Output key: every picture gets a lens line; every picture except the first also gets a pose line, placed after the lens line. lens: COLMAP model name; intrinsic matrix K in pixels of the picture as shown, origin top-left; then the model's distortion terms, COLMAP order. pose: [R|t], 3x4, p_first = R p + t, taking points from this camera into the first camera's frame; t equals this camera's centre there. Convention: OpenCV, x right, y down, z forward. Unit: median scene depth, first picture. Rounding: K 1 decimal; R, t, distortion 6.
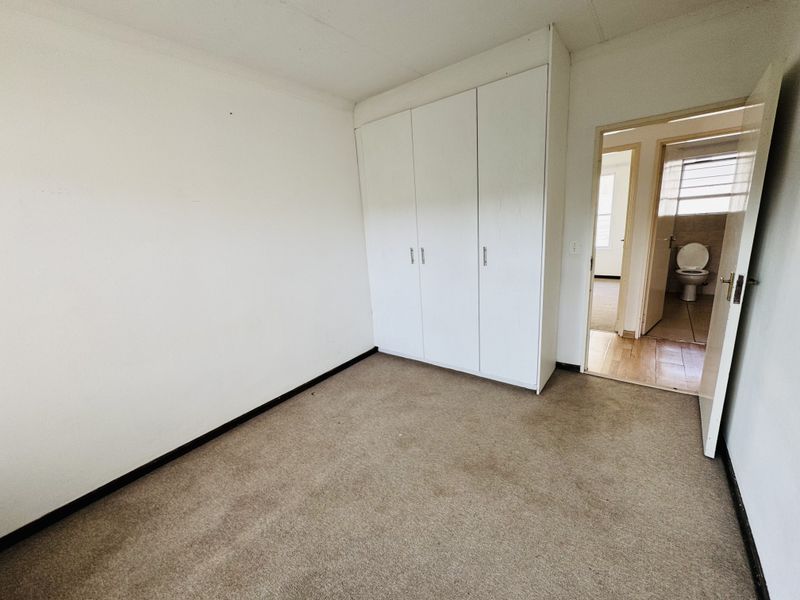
lens RADIAL K [[318.0, 0, 400.7], [0, 318.0, 300.6], [0, 0, 1]] dist [-0.001886, 0.000707]
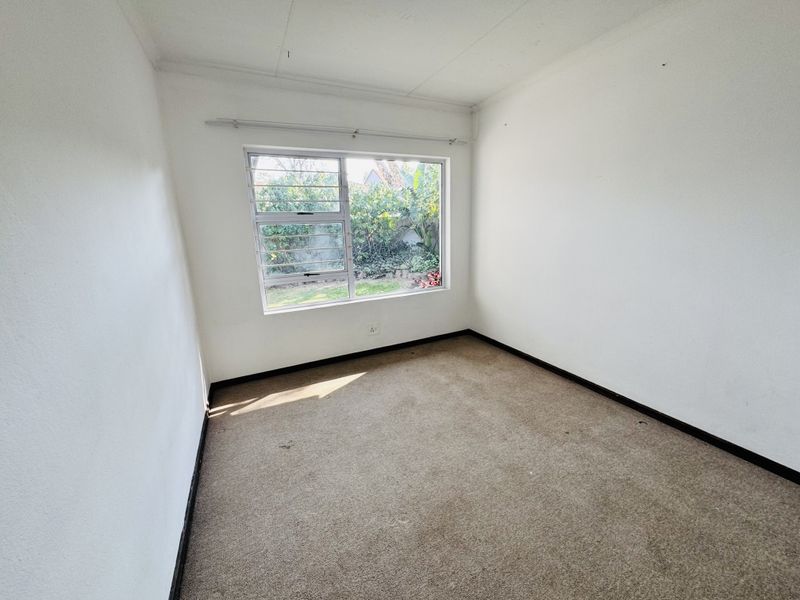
lens RADIAL K [[318.0, 0, 400.2], [0, 318.0, 298.3], [0, 0, 1]] dist [-0.001886, 0.000707]
pose [[-0.439526, 0.287989, -0.850811, 0.733890], [-0.145753, 0.911788, 0.383925, -0.254313], [0.886326, 0.292753, -0.358780, 0.900183]]
